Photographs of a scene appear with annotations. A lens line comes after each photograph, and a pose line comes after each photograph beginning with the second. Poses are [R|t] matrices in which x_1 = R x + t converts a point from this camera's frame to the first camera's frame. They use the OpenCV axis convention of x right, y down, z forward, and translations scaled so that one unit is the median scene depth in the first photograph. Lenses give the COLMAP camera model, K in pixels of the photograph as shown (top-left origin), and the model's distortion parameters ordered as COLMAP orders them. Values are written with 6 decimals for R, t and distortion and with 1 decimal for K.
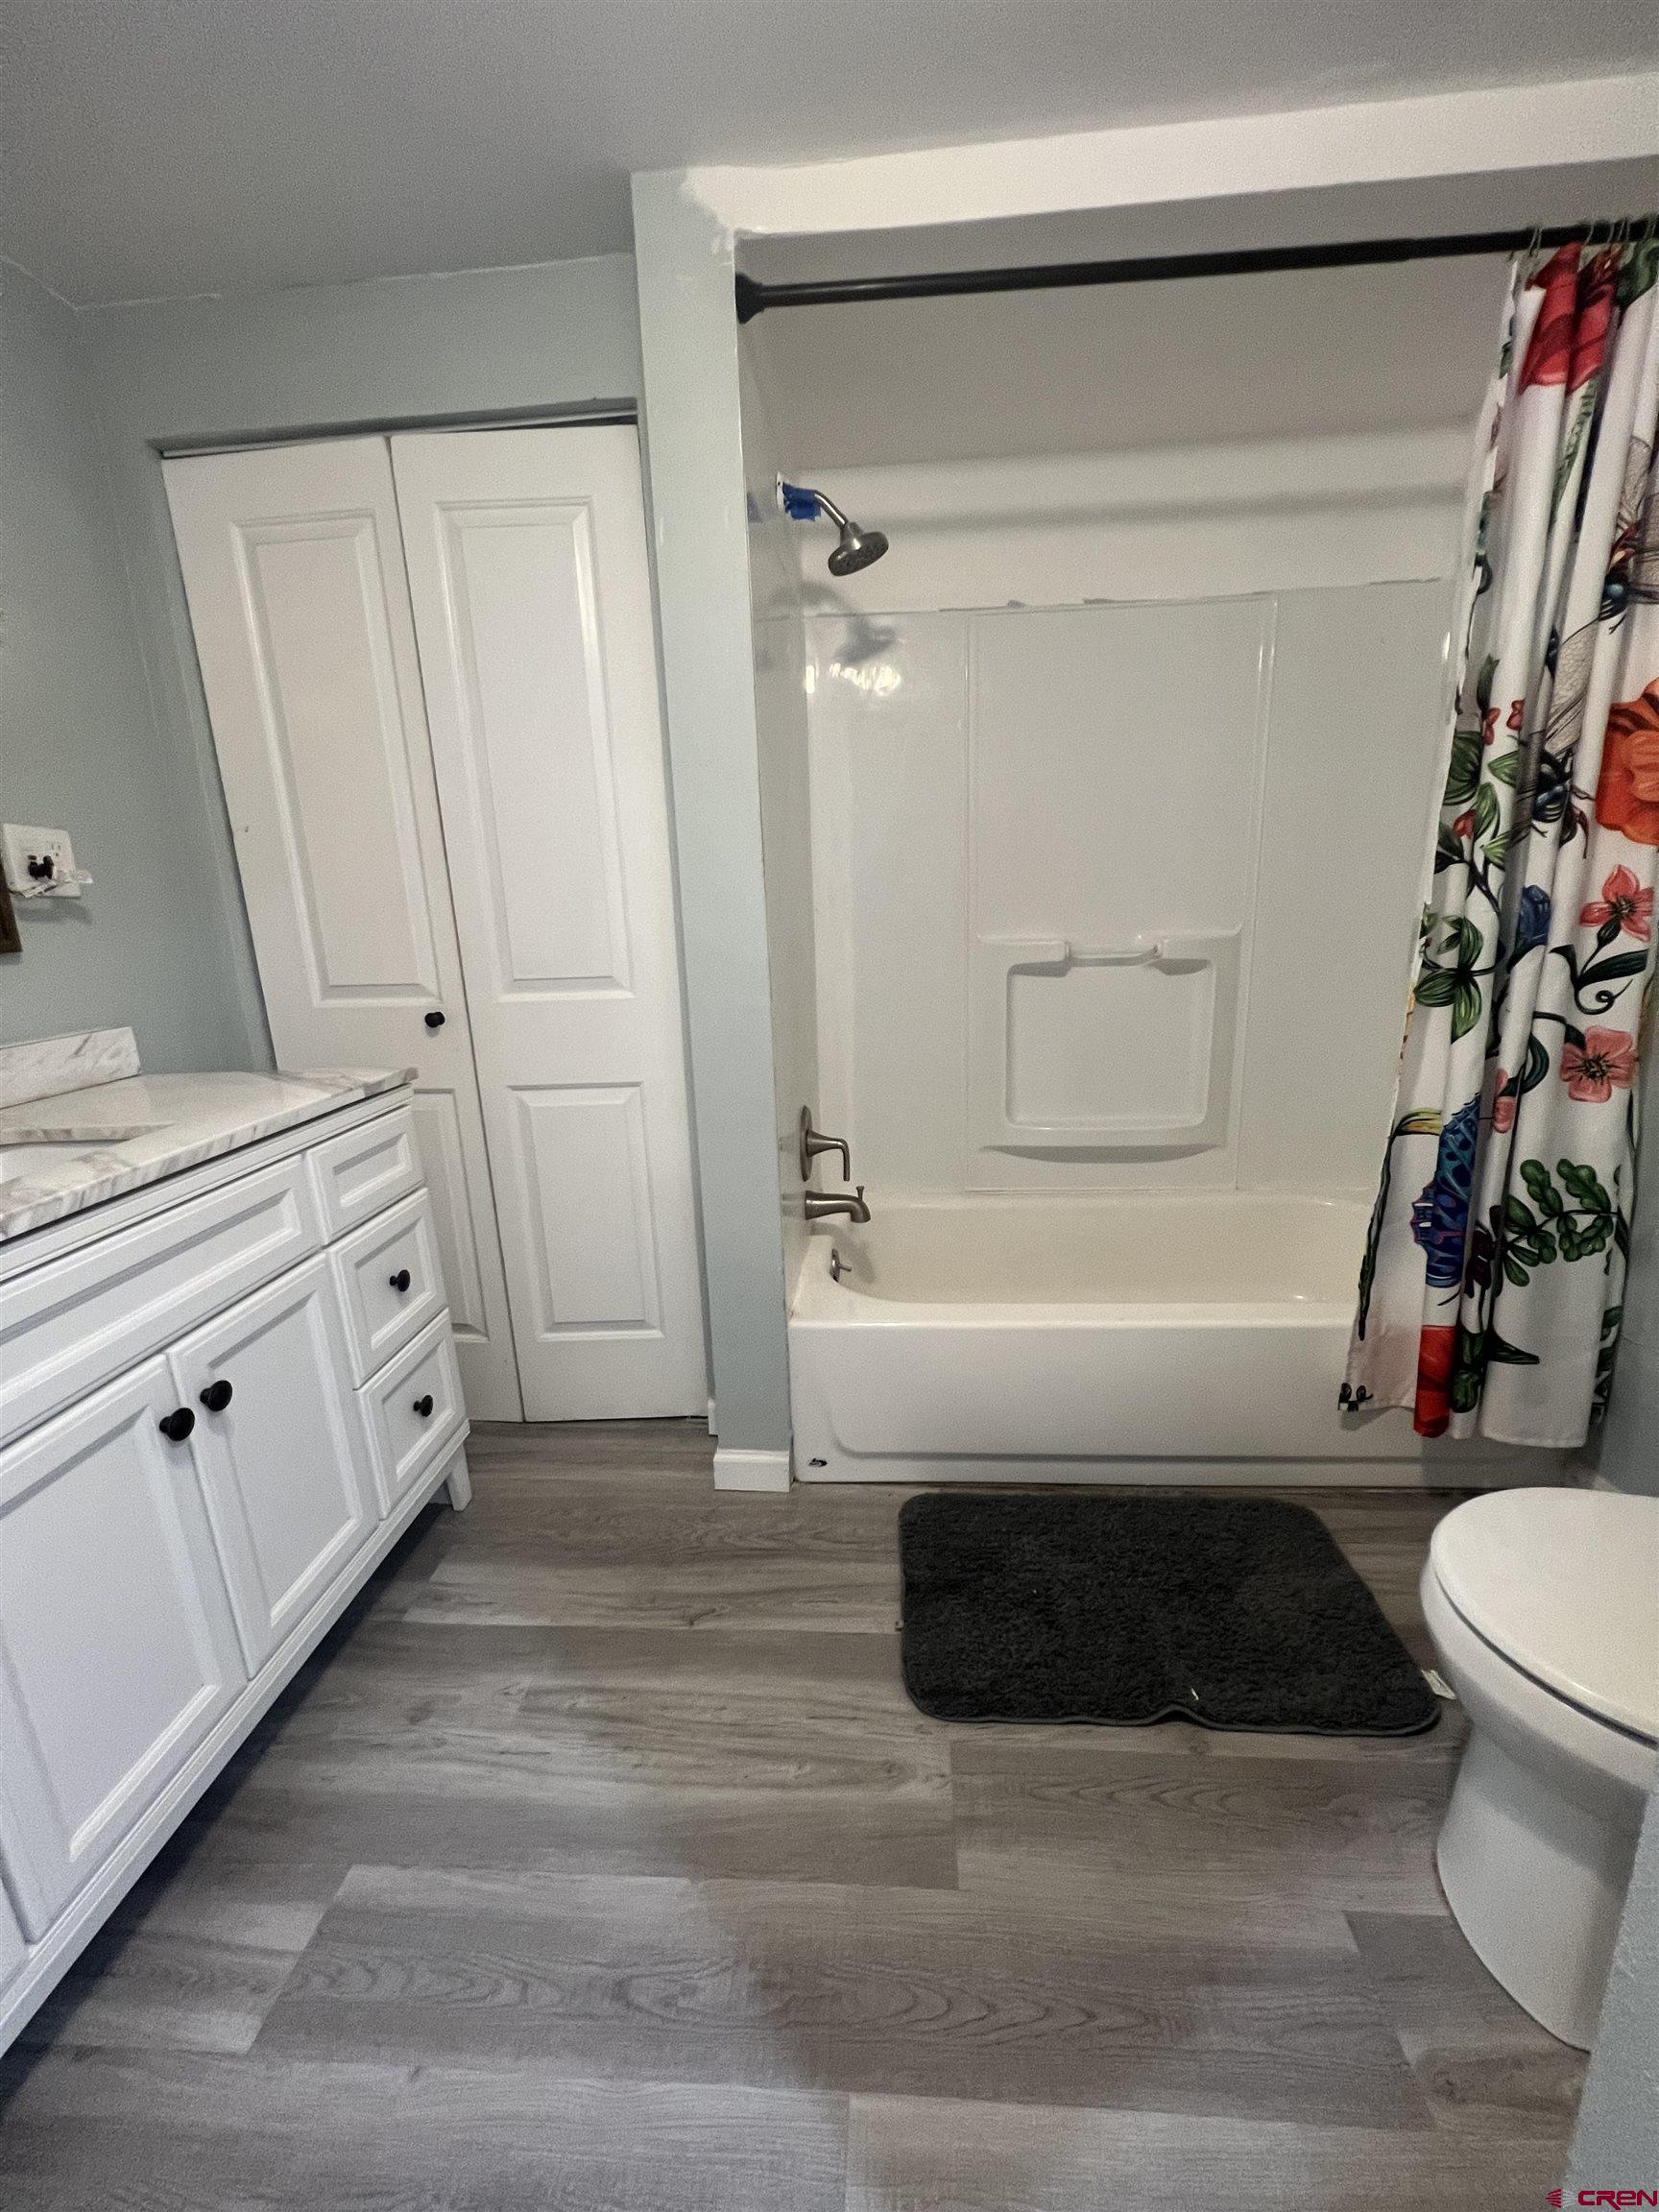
lens RADIAL K [[883.9, 0, 831.7], [0, 883.9, 1109.6], [0, 0, 1]] dist [-0.006494, 0.002602]
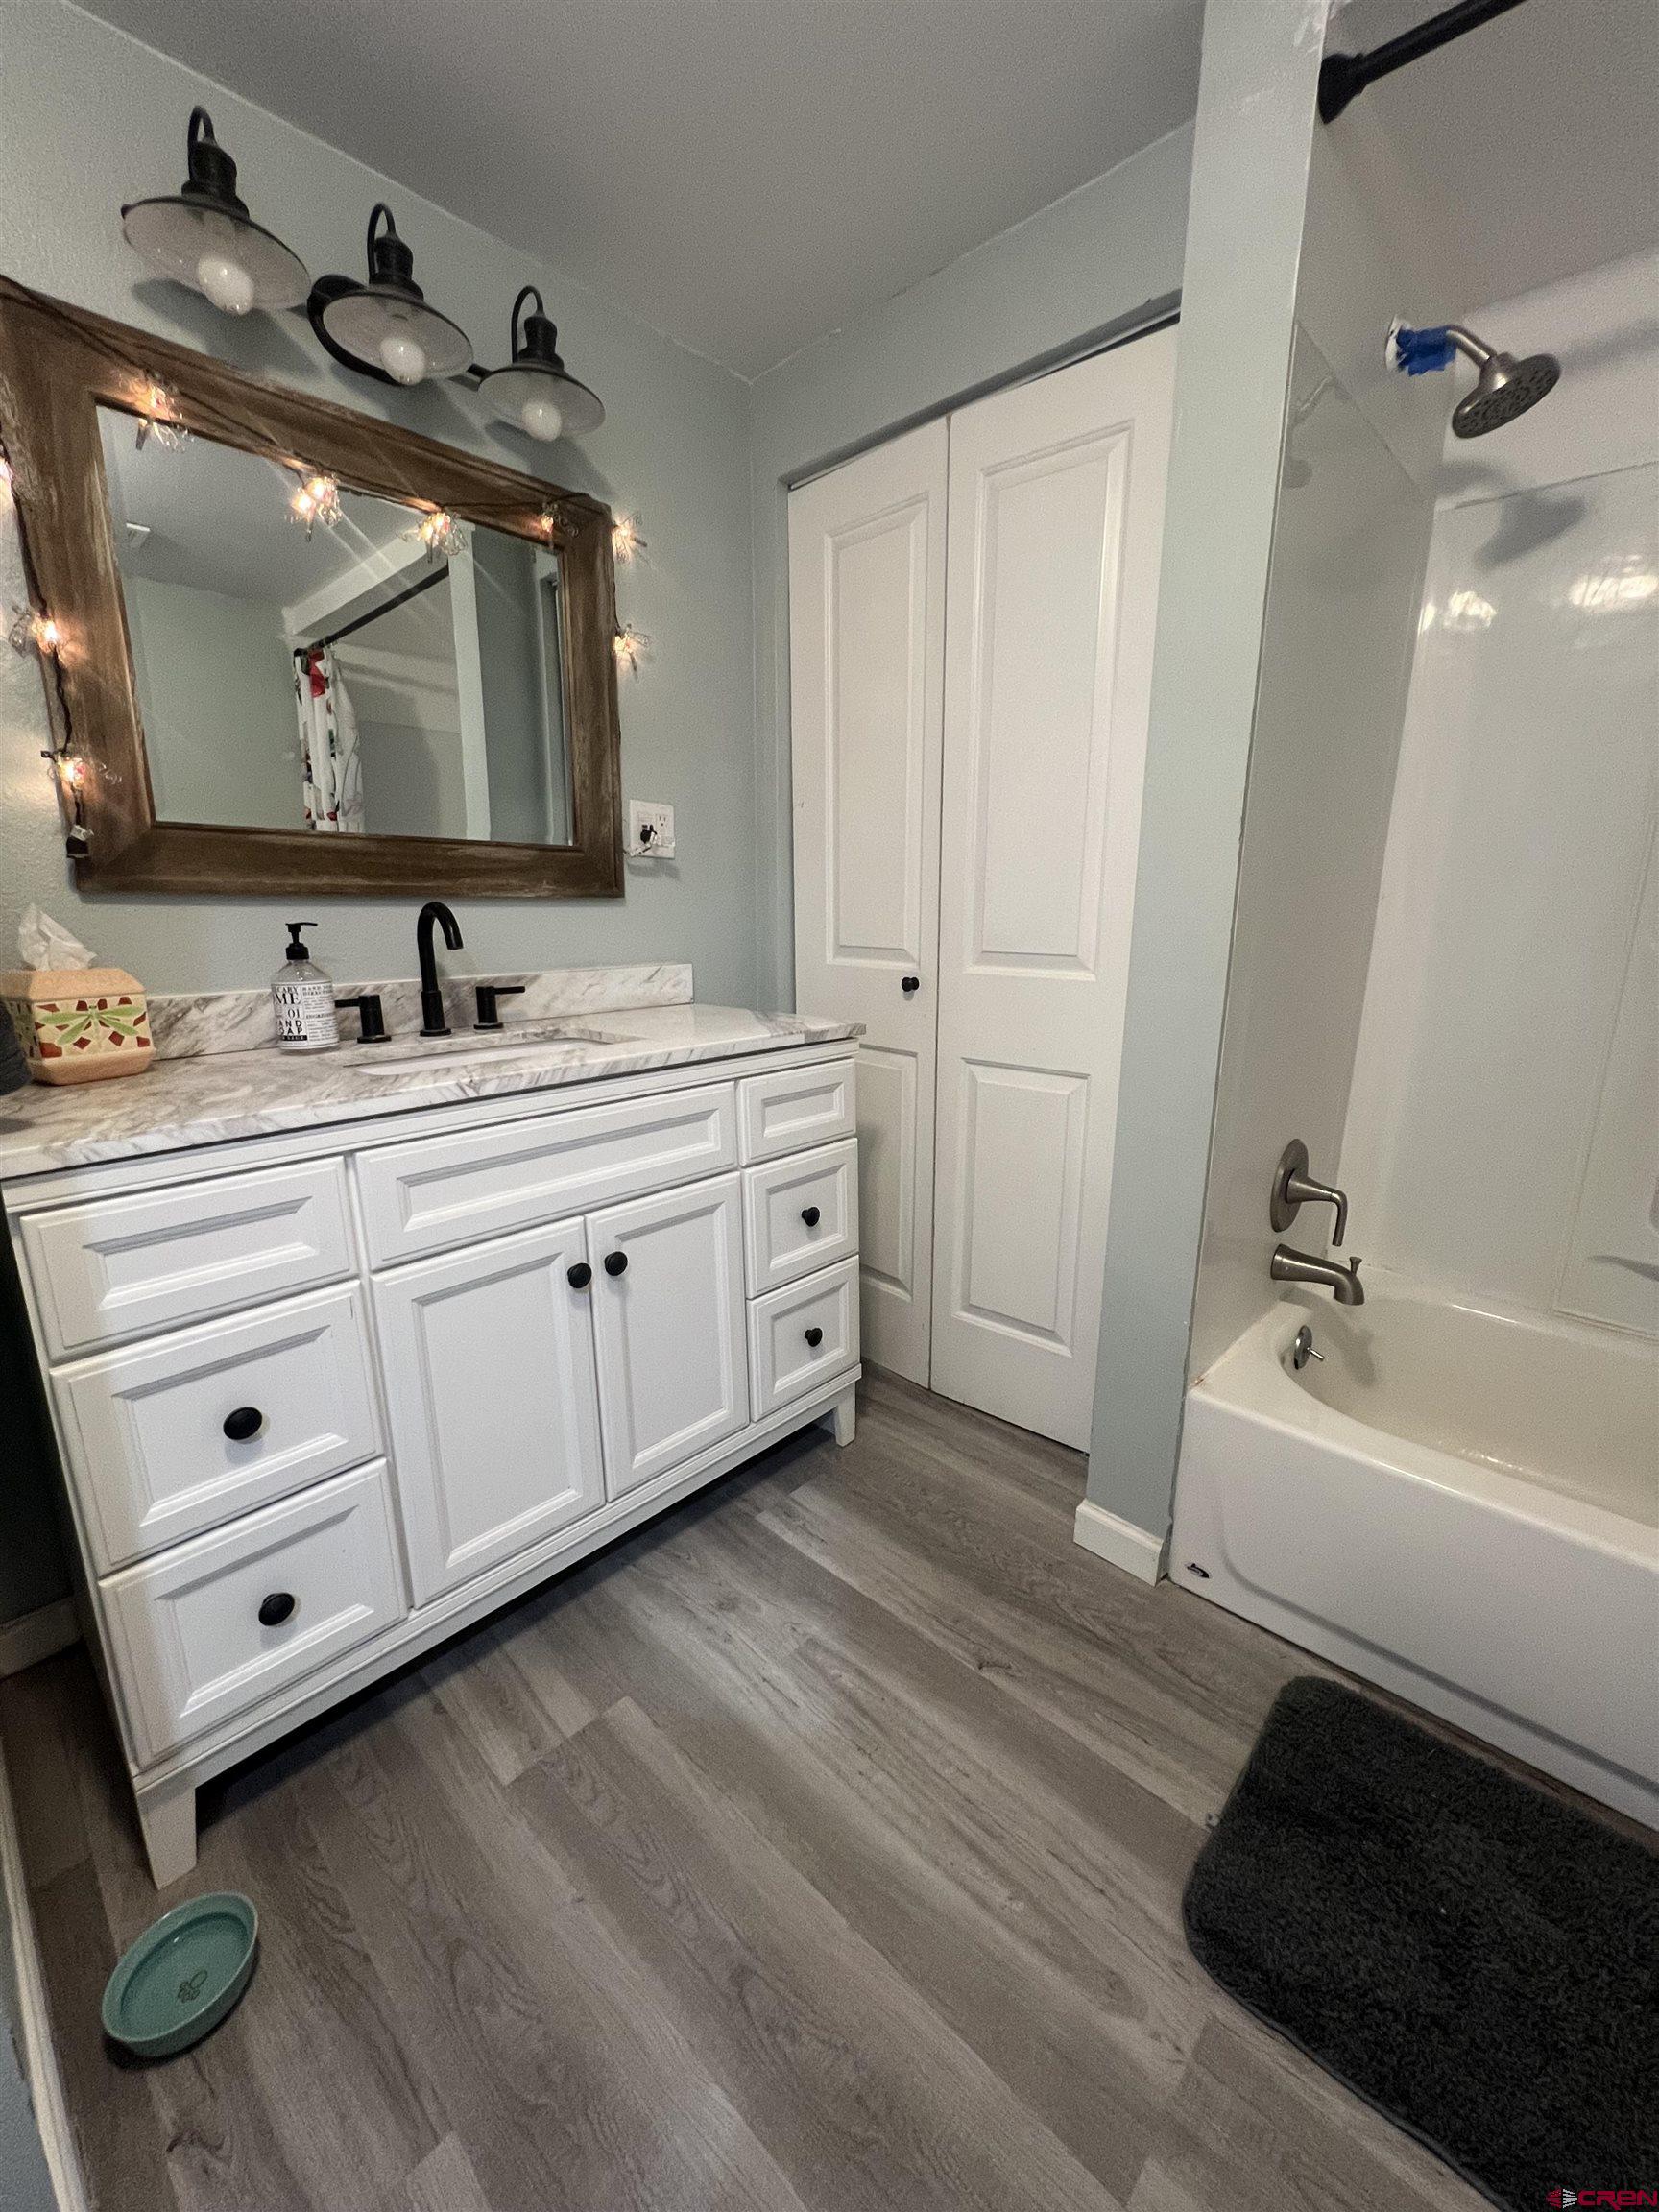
lens RADIAL K [[885.0, 0, 829.5], [0, 885.0, 1106.0], [0, 0, 1]] dist [-0.000879, 0.000223]
pose [[0.776552, 0.180150, -0.603749, 0.156566], [-0.179922, 0.981755, 0.061522, -0.009440], [0.603817, 0.060853, 0.794797, 0.143226]]
